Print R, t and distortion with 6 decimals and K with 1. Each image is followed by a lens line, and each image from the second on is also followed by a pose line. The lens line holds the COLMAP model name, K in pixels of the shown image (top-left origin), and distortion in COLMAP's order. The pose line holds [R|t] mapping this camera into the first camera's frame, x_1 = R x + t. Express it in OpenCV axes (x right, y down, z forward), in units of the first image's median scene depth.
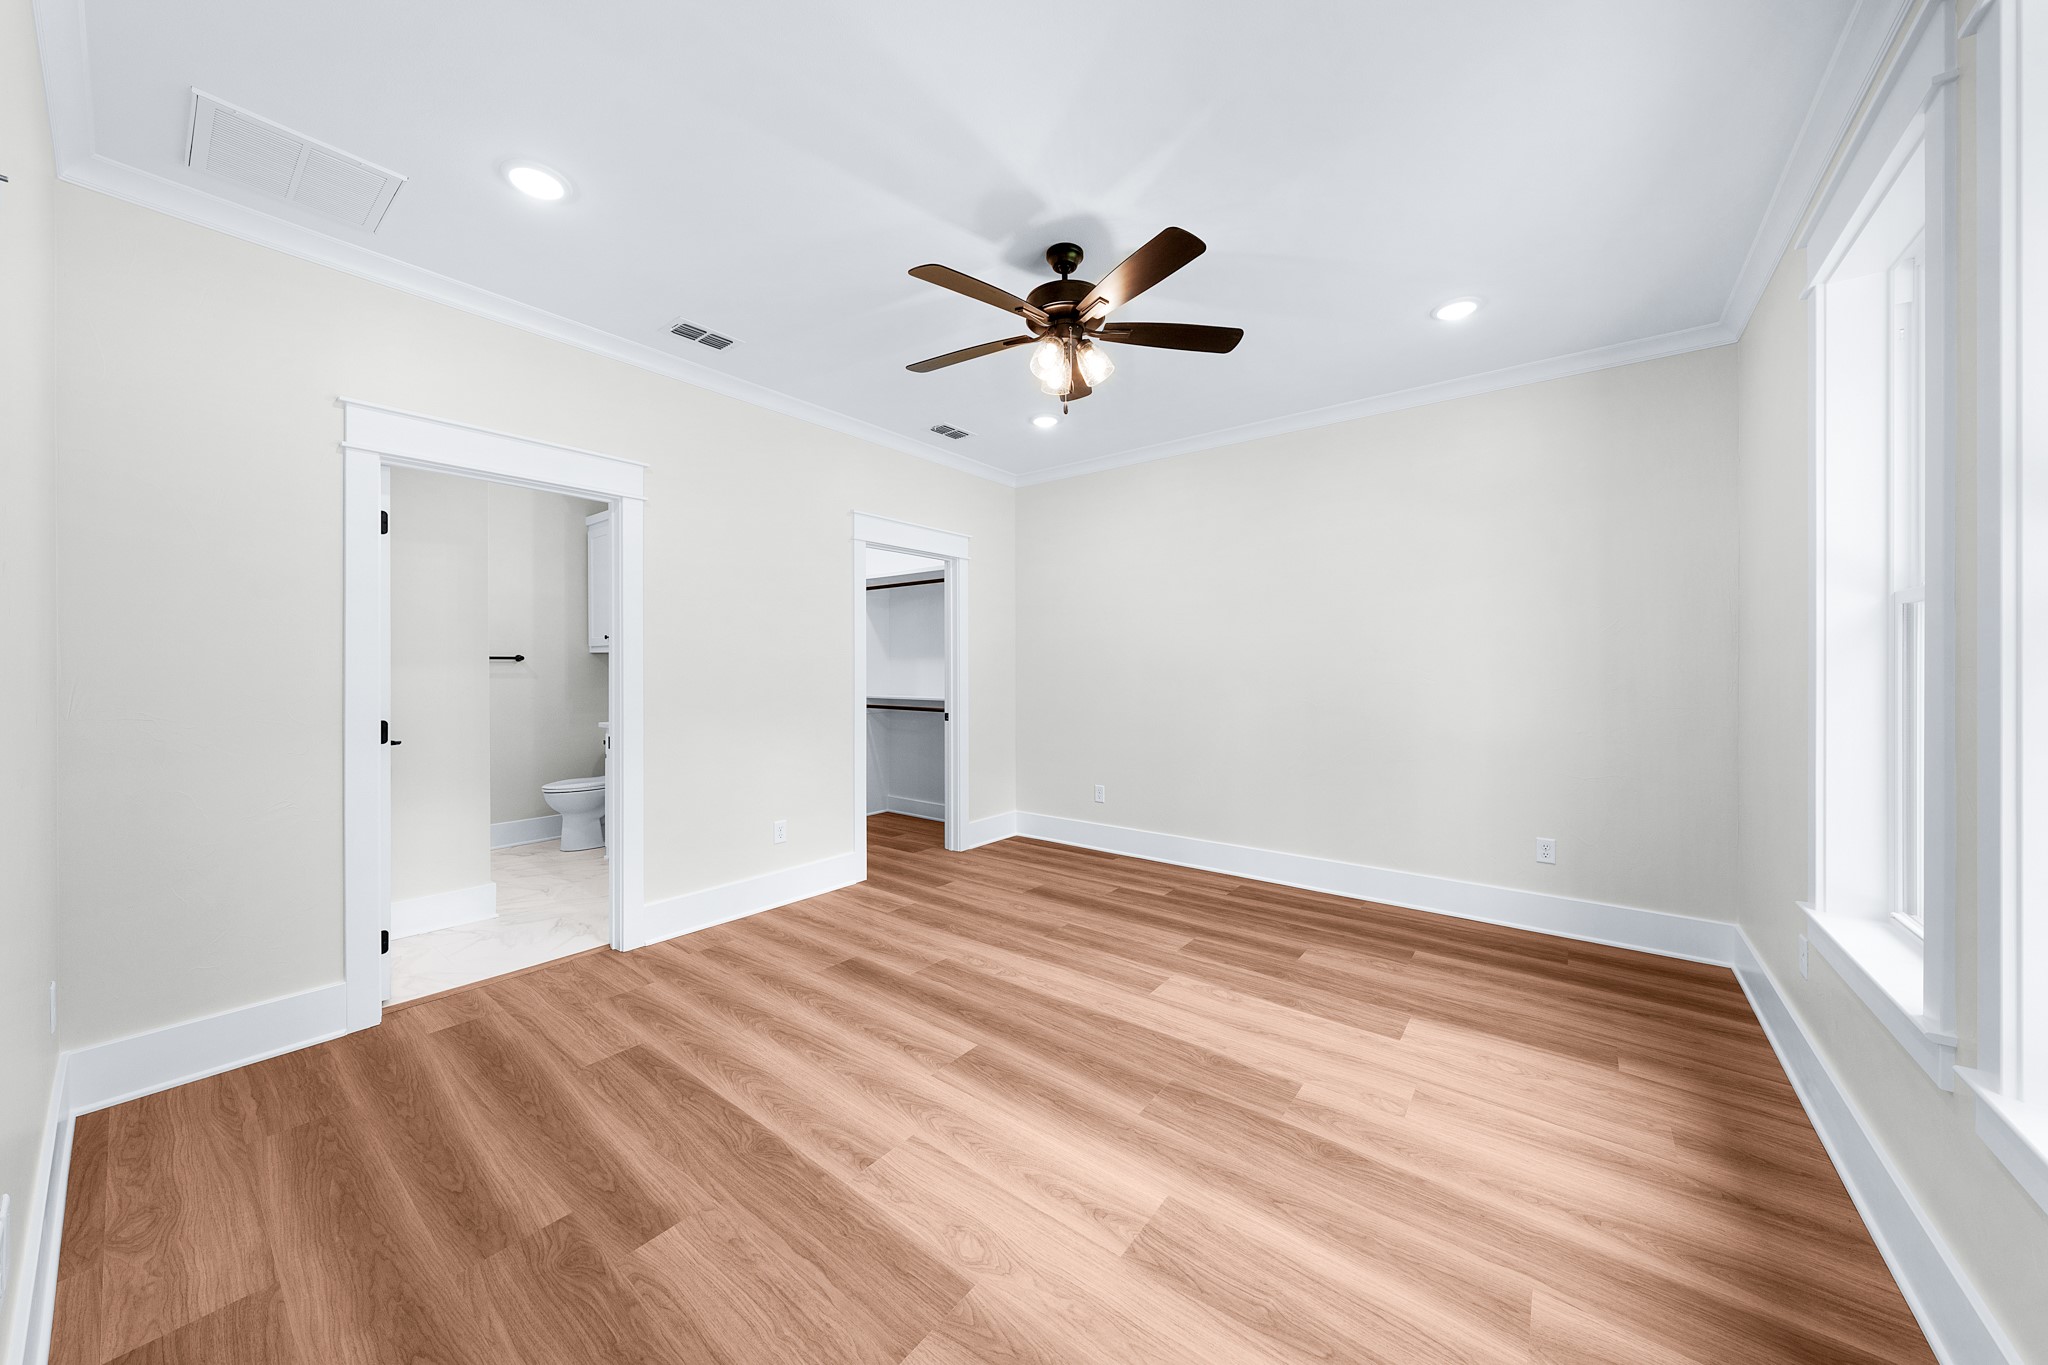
lens RADIAL K [[701.0, 0, 1013.8], [0, 701.0, 672.1], [0, 0, 1]] dist [0.000073, -0.000151]
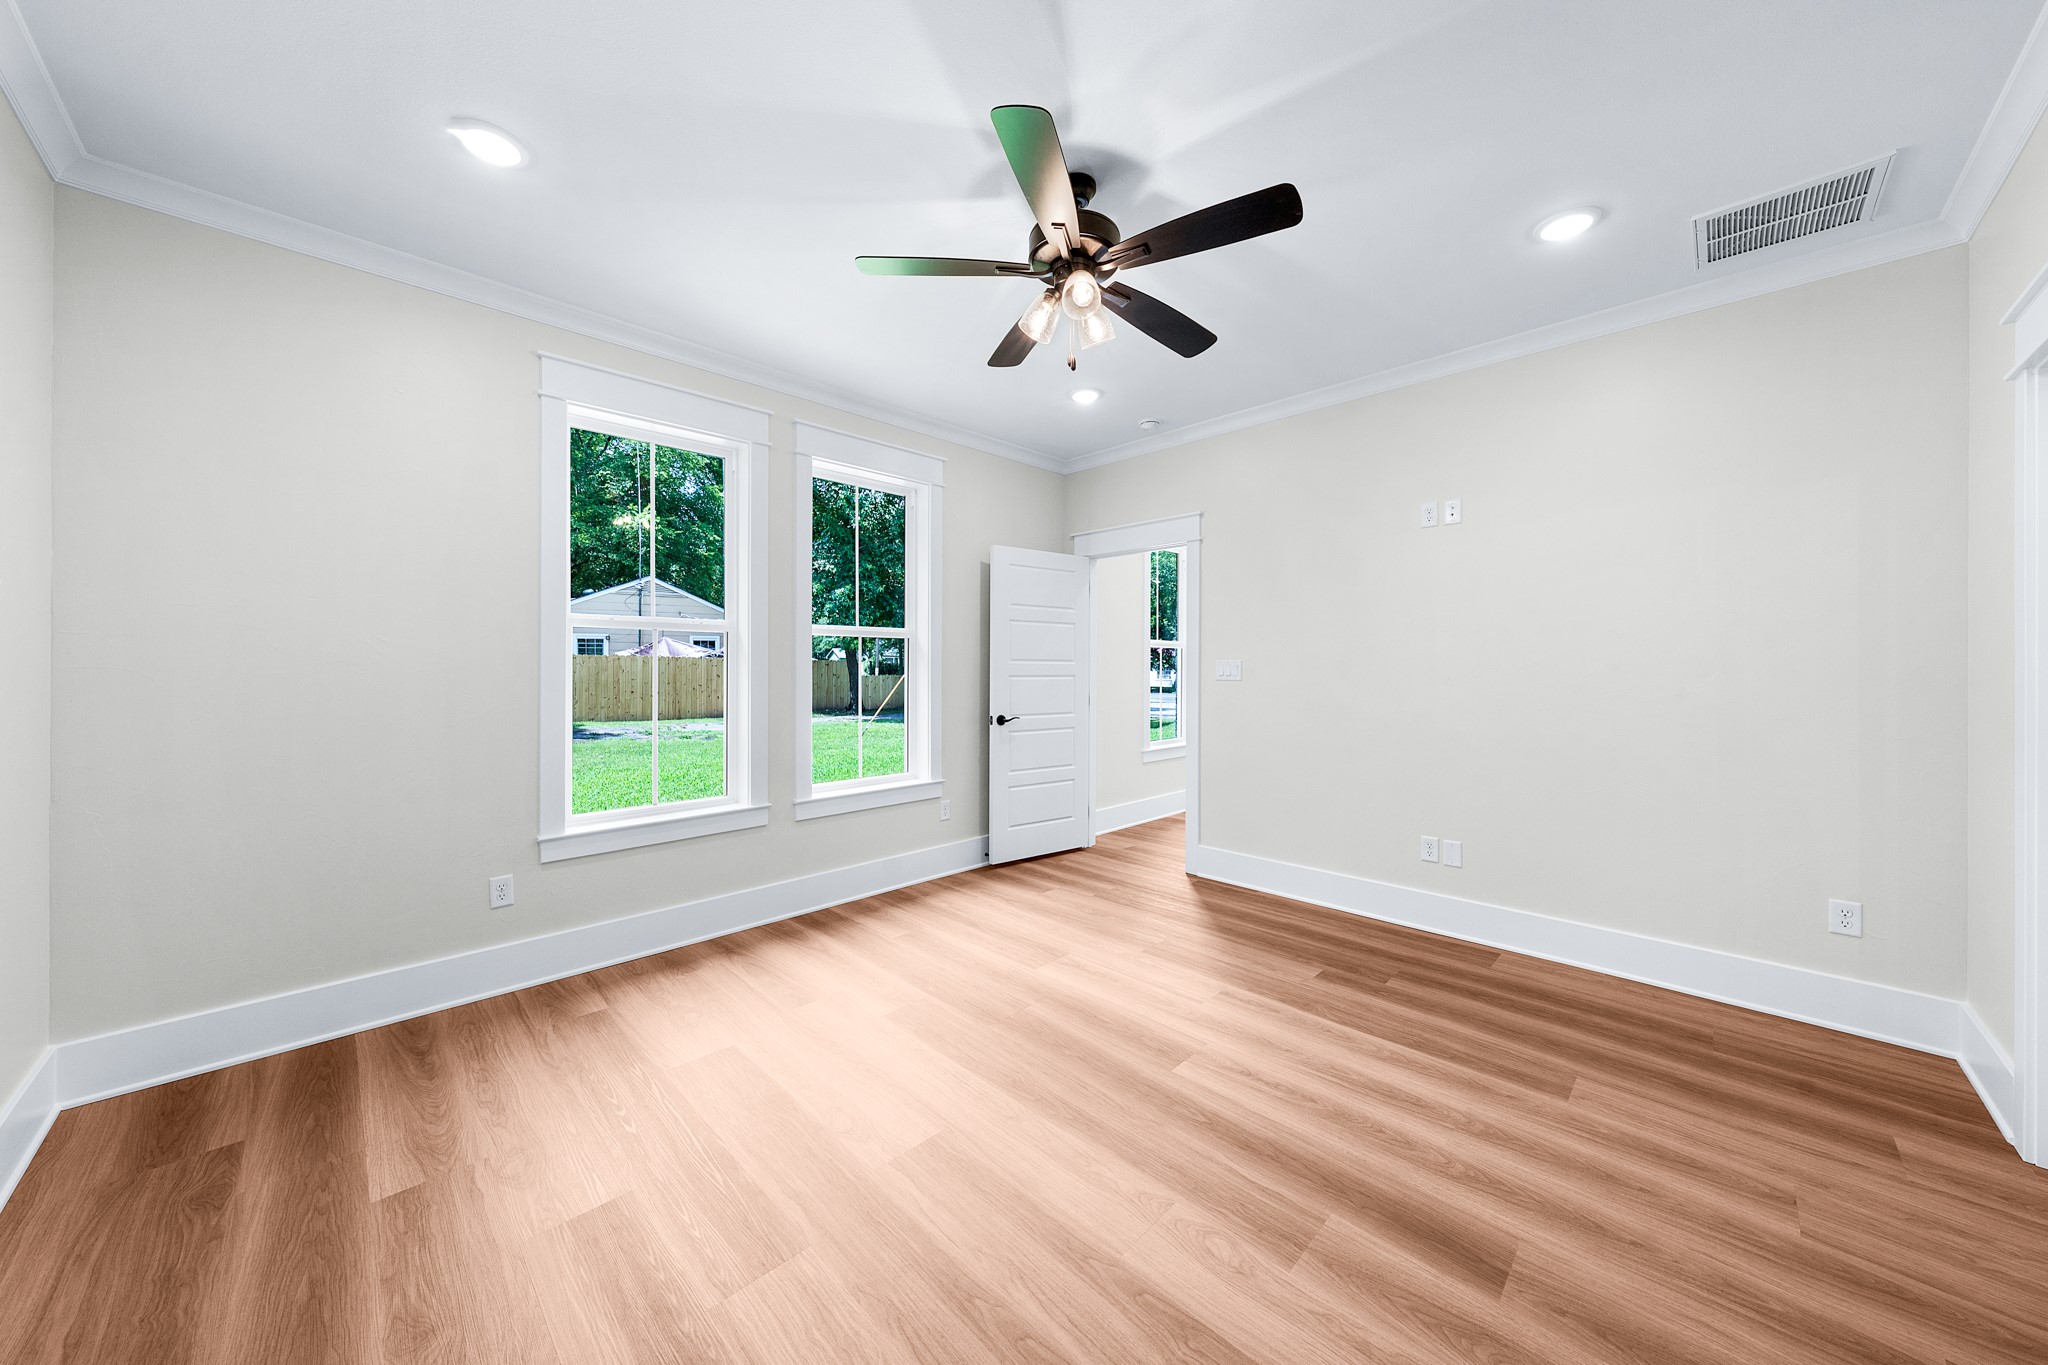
lens RADIAL K [[701.0, 0, 1013.8], [0, 701.0, 672.1], [0, 0, 1]] dist [0.000073, -0.000151]
pose [[-0.992539, -0.002355, 0.121902, 0.045173], [-0.000961, 0.999933, 0.011493, -0.007984], [-0.121921, 0.011290, -0.992476, 2.001056]]
